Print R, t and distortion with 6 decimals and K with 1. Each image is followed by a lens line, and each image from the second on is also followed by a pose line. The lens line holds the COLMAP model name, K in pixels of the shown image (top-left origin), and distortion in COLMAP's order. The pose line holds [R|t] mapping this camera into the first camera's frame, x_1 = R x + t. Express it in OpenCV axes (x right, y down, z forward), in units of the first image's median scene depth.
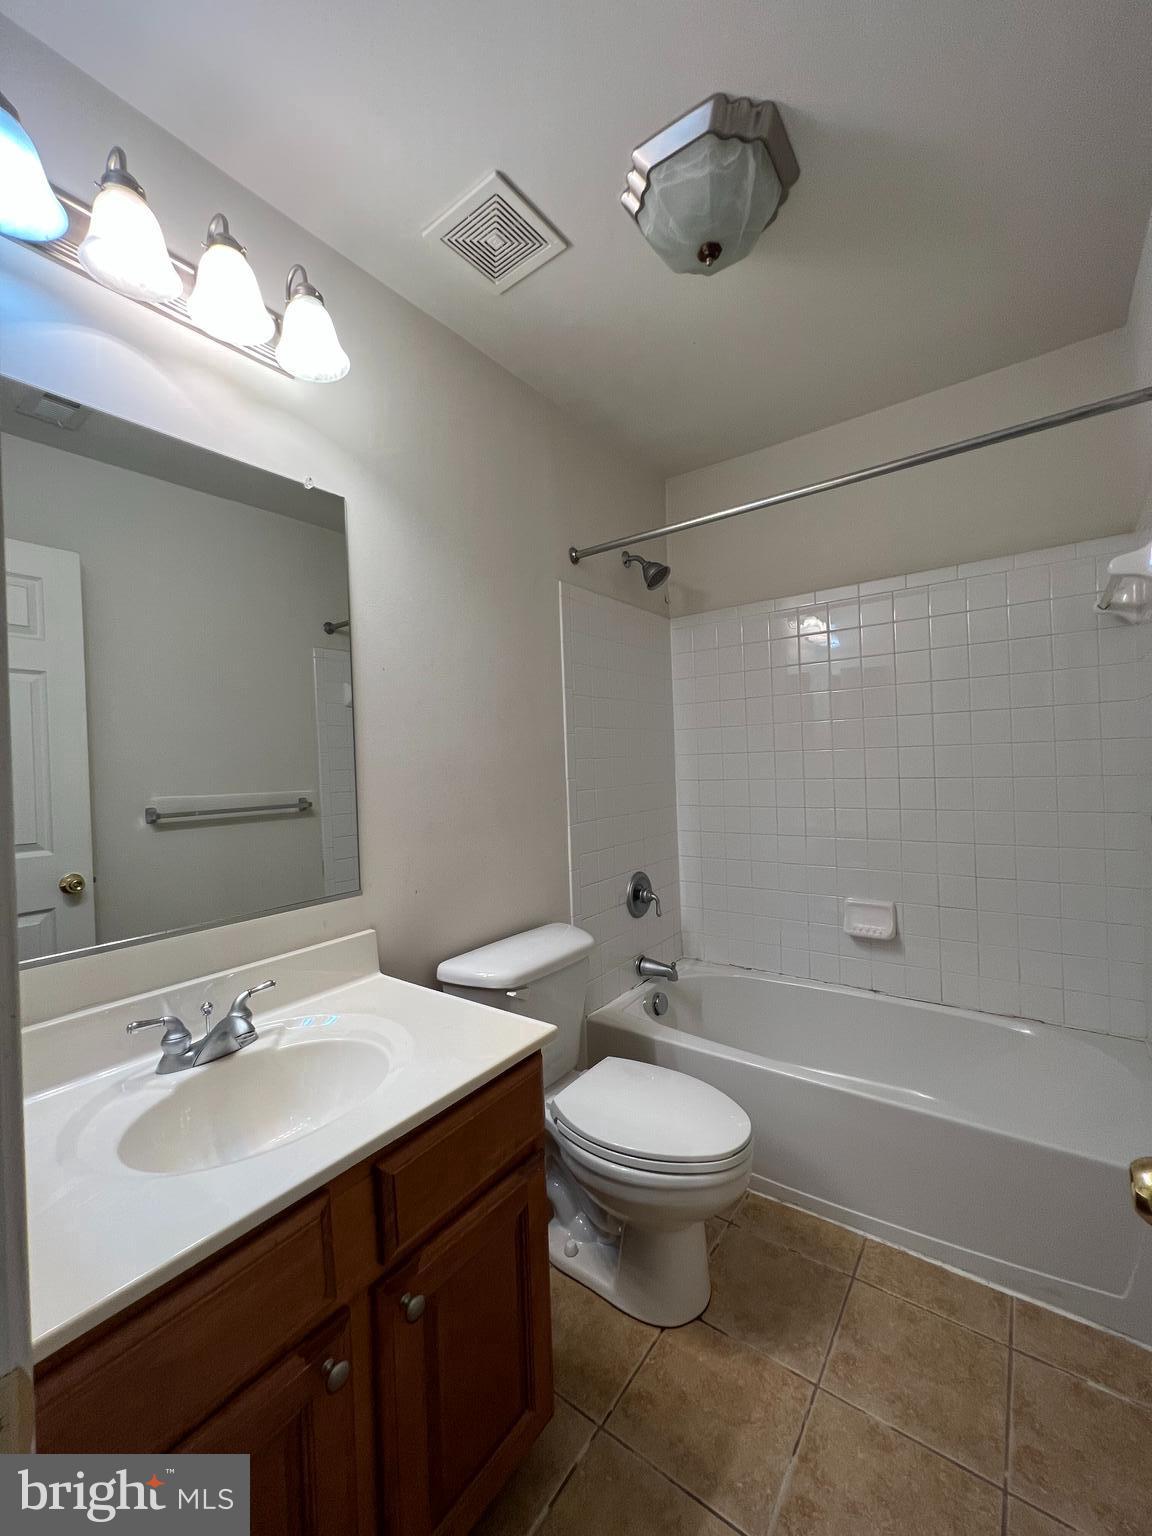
lens RADIAL K [[613.7, 0, 576.0], [0, 613.7, 768.0], [0, 0, 1]] dist [-0.002310, 0.000669]
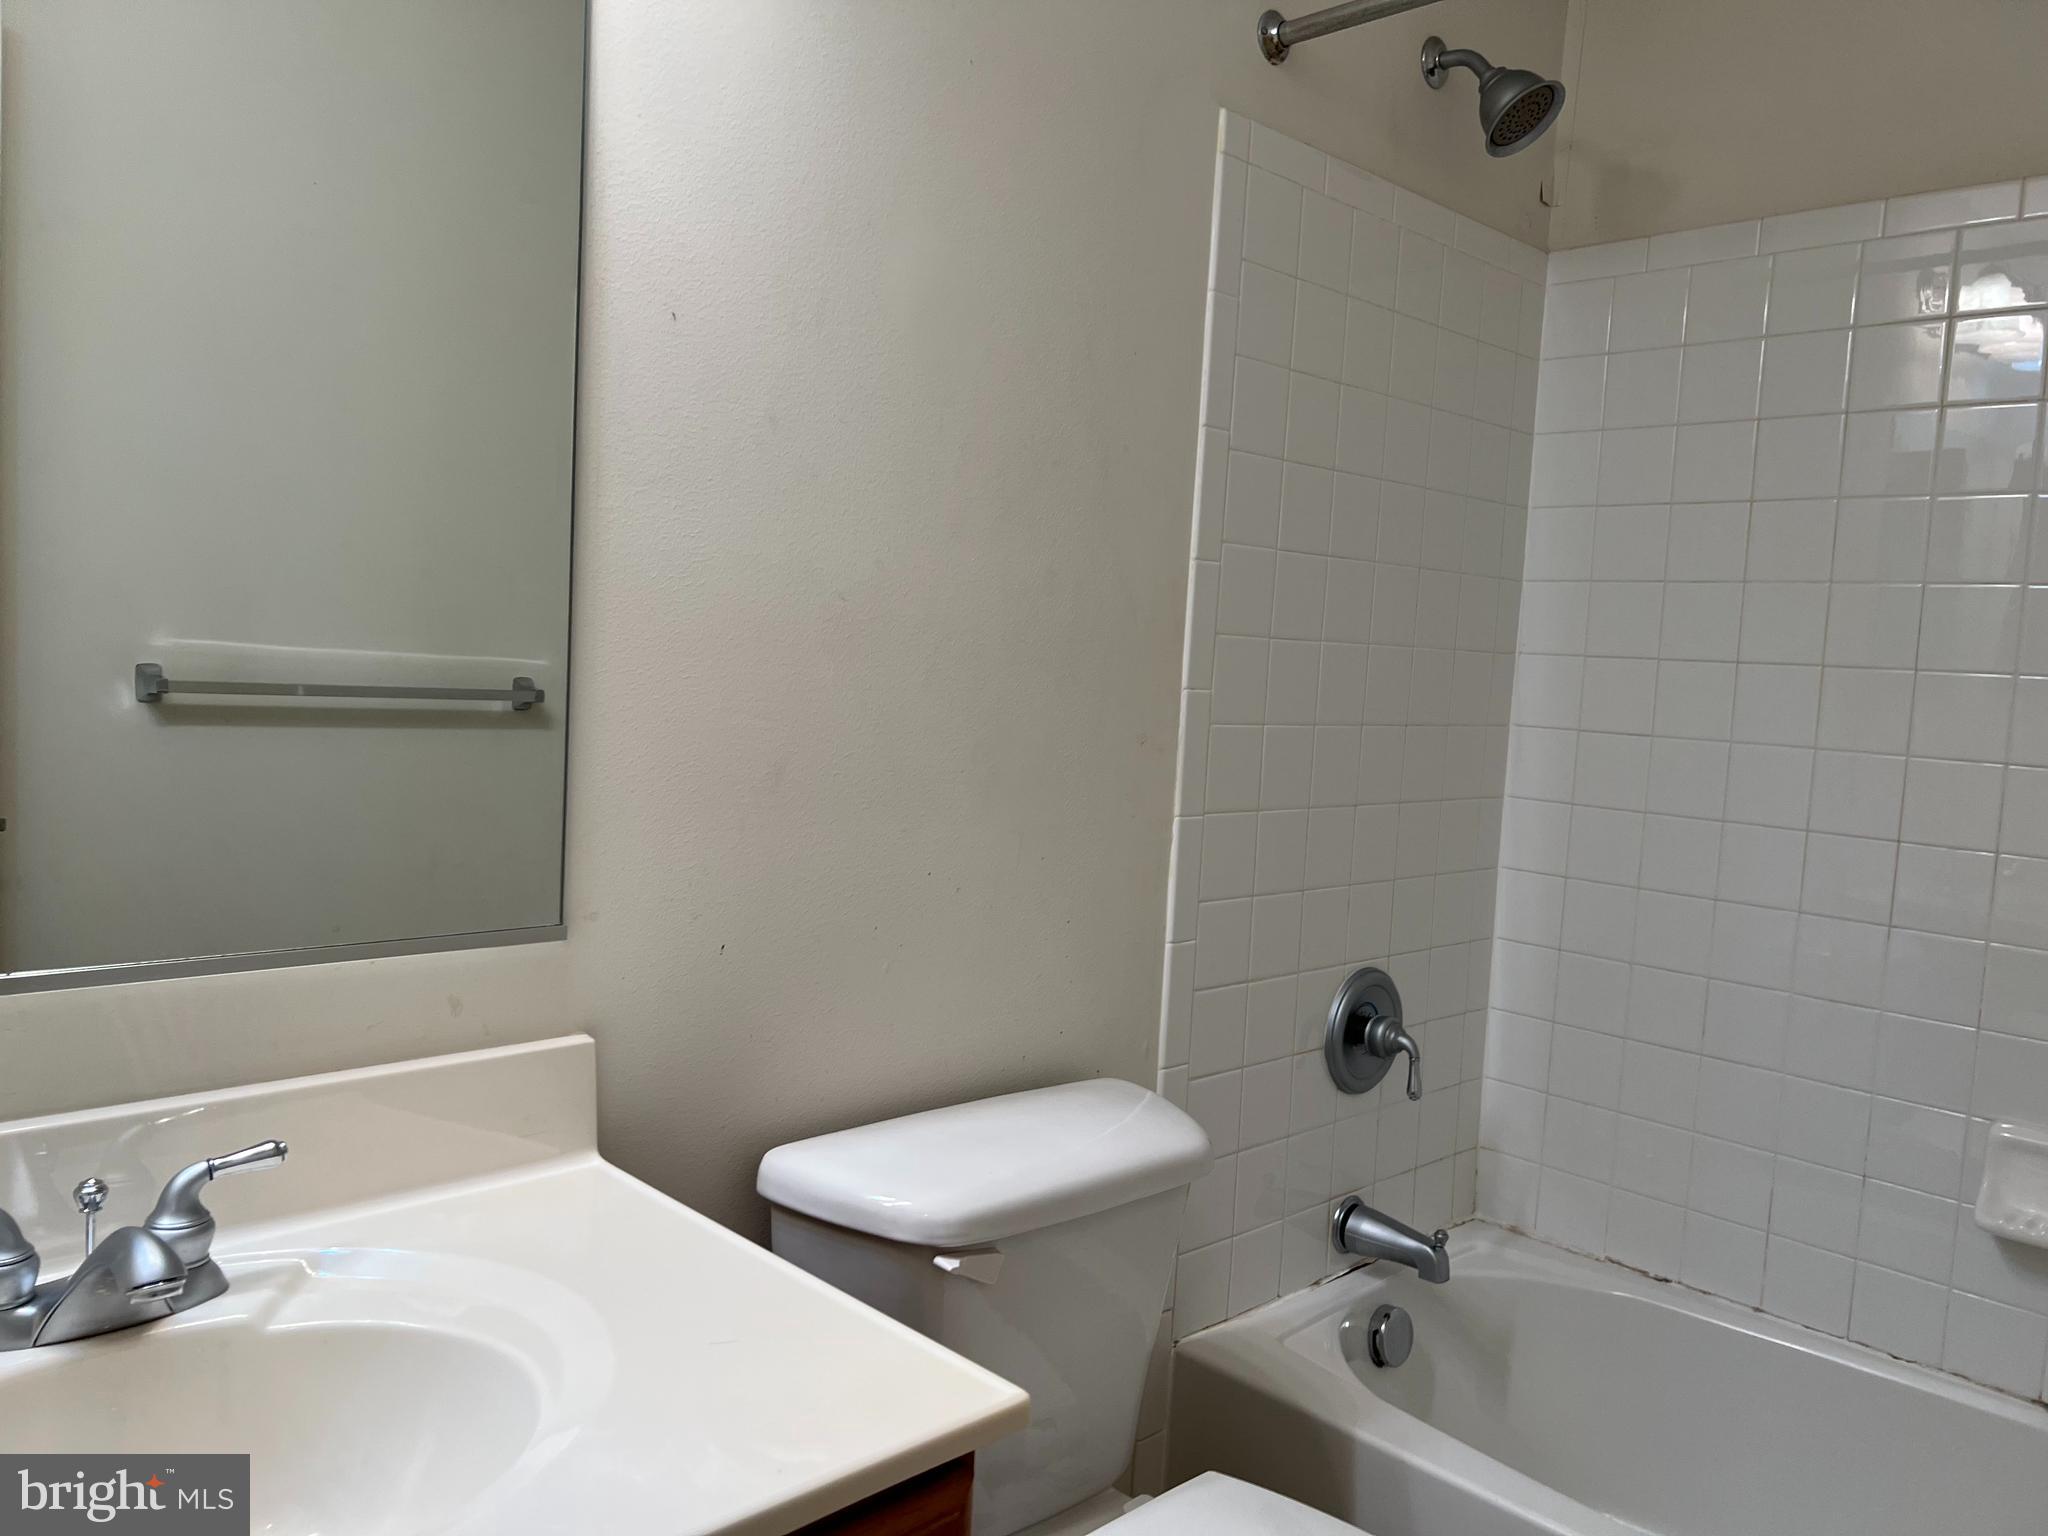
lens RADIAL K [[1524.0, 0, 1016.6], [0, 1524.0, 781.1], [0, 0, 1]] dist [0.041844, -0.047871]
pose [[0.981715, 0.103003, -0.160082, 0.032676], [-0.091588, 0.992804, 0.077142, 0.011913], [0.166876, -0.061070, 0.984085, 0.100392]]
